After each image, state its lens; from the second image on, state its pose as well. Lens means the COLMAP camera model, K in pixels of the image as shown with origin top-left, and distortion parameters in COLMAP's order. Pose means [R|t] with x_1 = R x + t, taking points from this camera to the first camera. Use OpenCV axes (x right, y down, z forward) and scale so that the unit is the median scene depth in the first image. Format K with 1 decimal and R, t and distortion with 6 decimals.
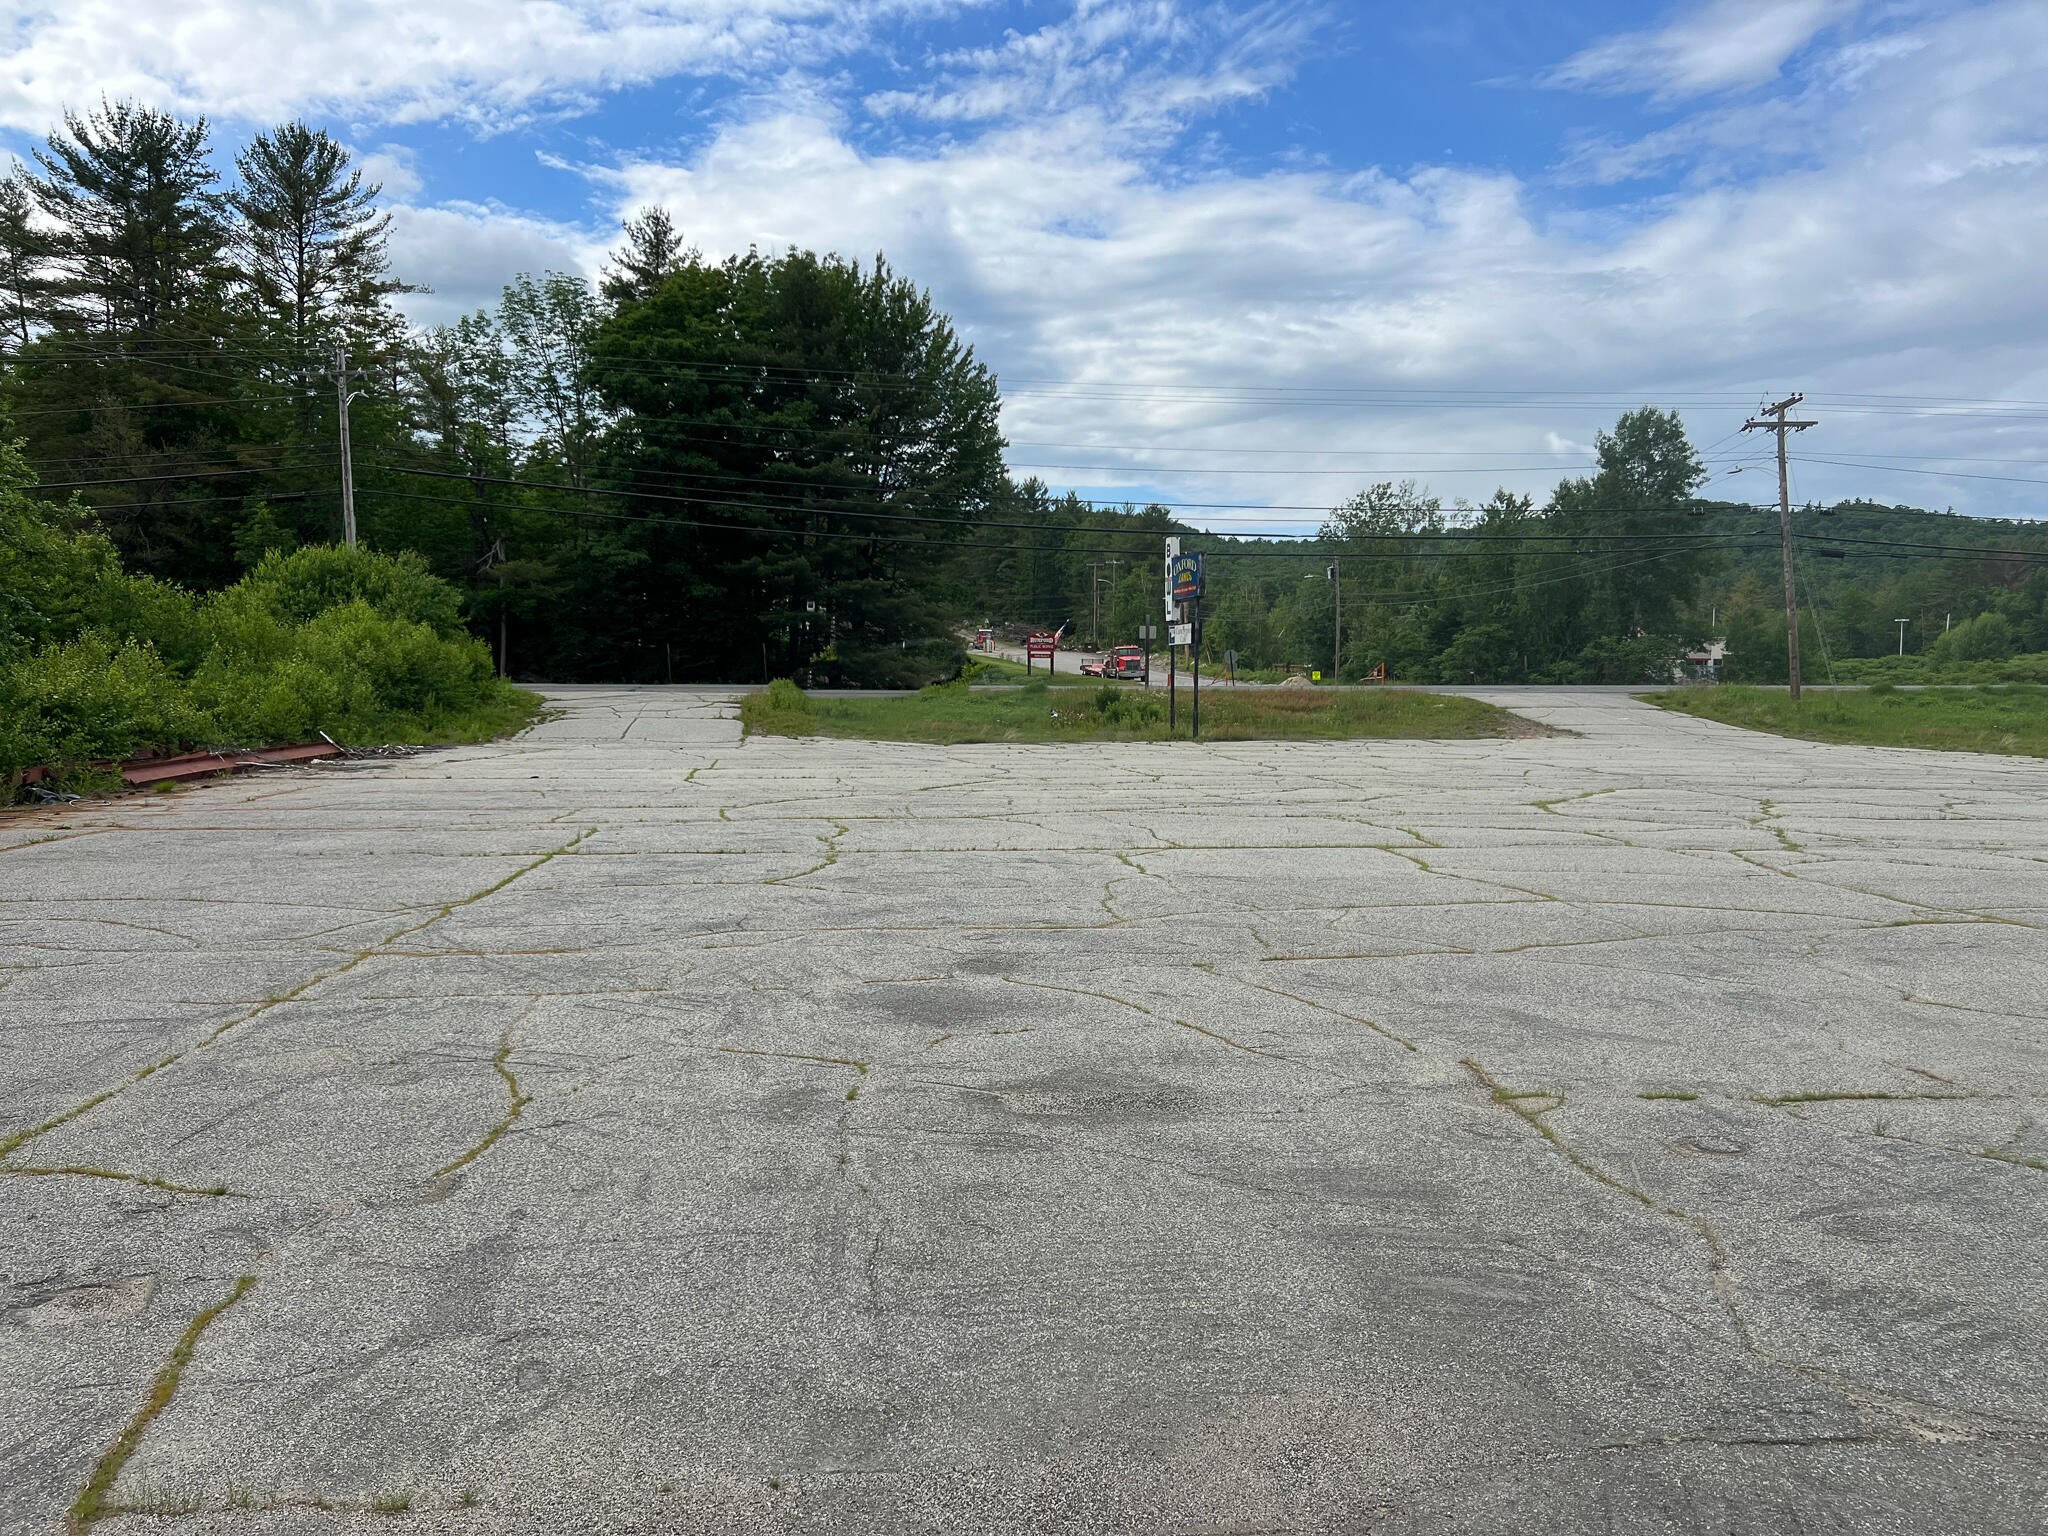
lens RADIAL K [[1551.1, 0, 1011.0], [0, 1551.1, 768.0], [0, 0, 1]] dist [0.093861, -0.006551]
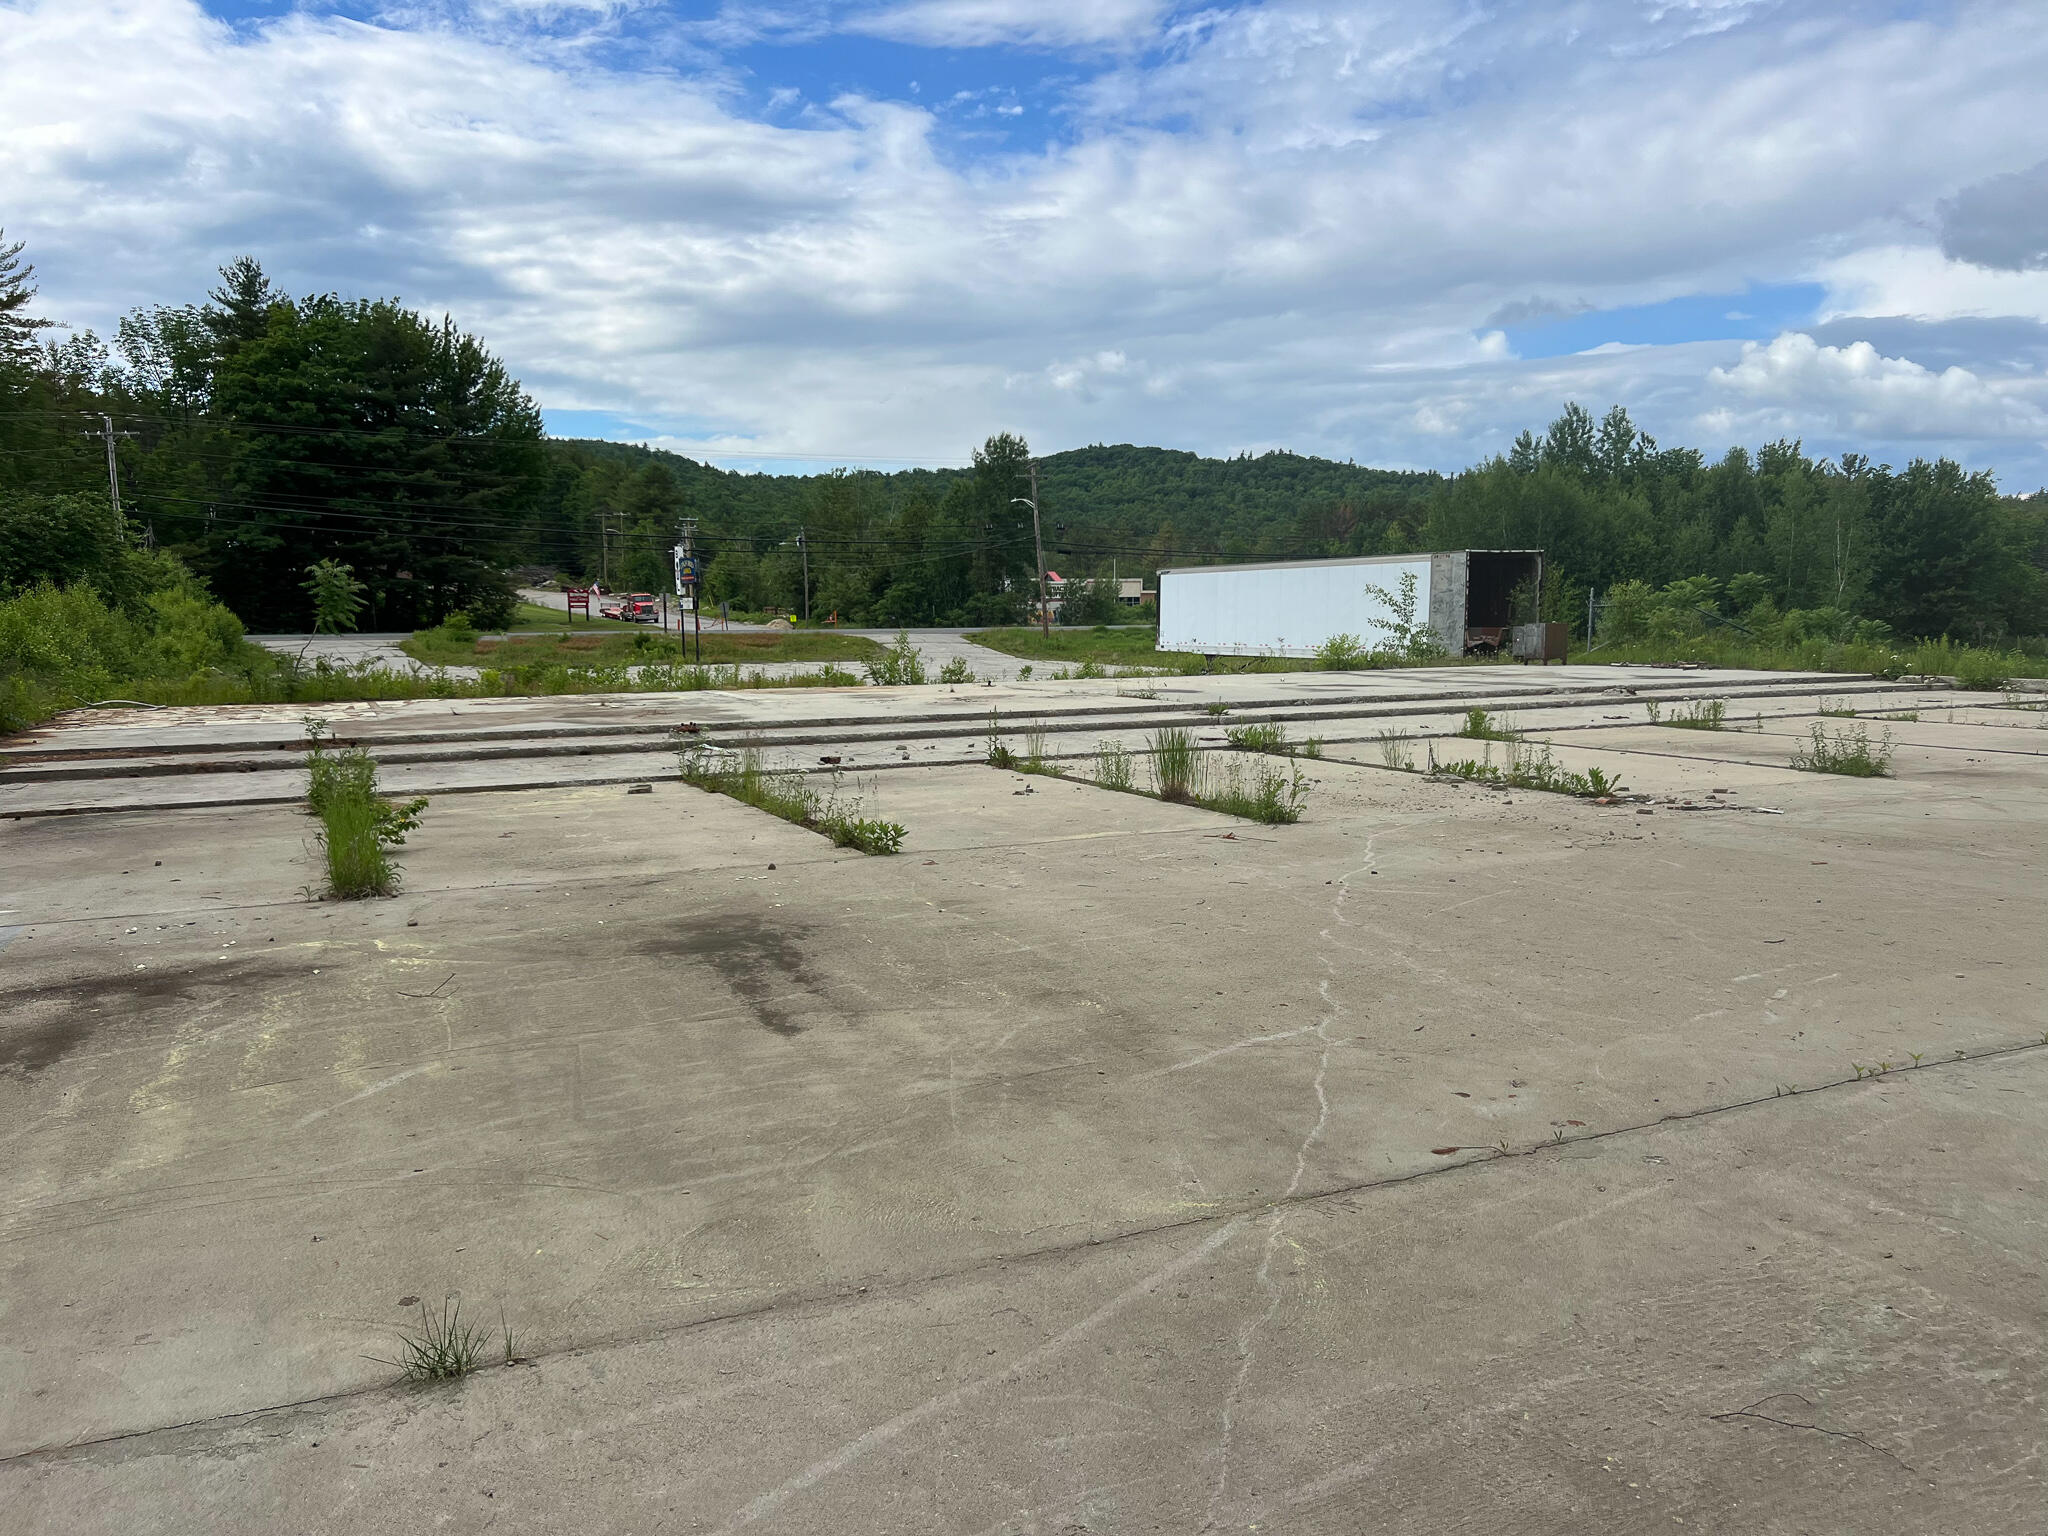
lens RADIAL K [[1551.1, 0, 1011.0], [0, 1551.1, 768.0], [0, 0, 1]] dist [0.093861, -0.006551]
pose [[0.951451, -0.040529, 0.305119, -0.039178], [0.027505, 0.998523, 0.046863, 0.011466], [-0.306567, -0.036196, 0.951161, -0.358491]]
